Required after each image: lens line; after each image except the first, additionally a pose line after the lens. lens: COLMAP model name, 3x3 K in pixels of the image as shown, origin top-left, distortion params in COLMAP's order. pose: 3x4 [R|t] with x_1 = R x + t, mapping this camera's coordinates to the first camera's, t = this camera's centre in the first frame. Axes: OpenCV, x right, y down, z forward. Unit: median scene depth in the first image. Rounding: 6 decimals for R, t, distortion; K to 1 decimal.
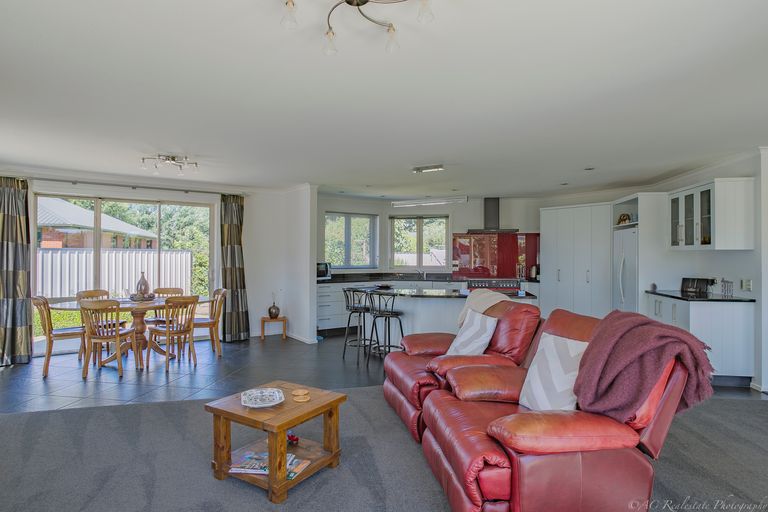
lens RADIAL K [[430.3, 0, 368.3], [0, 430.3, 252.1], [0, 0, 1]] dist [-0.031207, 0.000794]
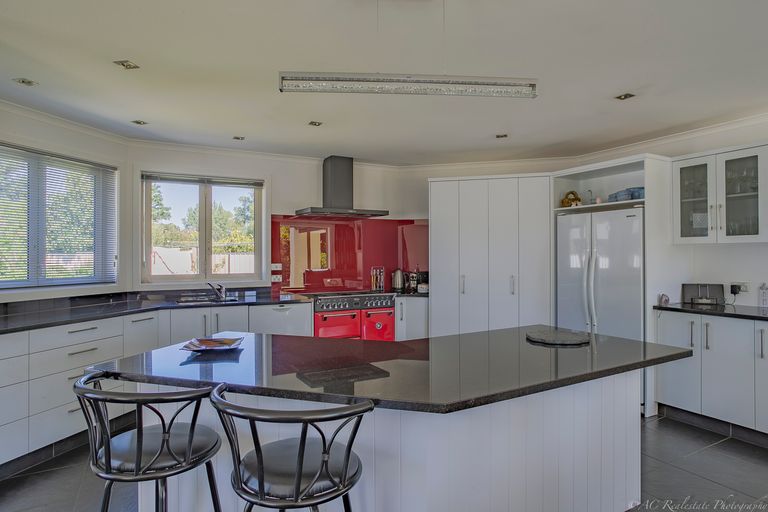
lens RADIAL K [[430.3, 0, 368.3], [0, 430.3, 252.1], [0, 0, 1]] dist [-0.031207, 0.000794]
pose [[0.775818, 0.001533, 0.630954, -0.060579], [0.000340, 0.999996, -0.002847, 0.006999], [-0.630956, 0.002423, 0.775815, 0.518663]]
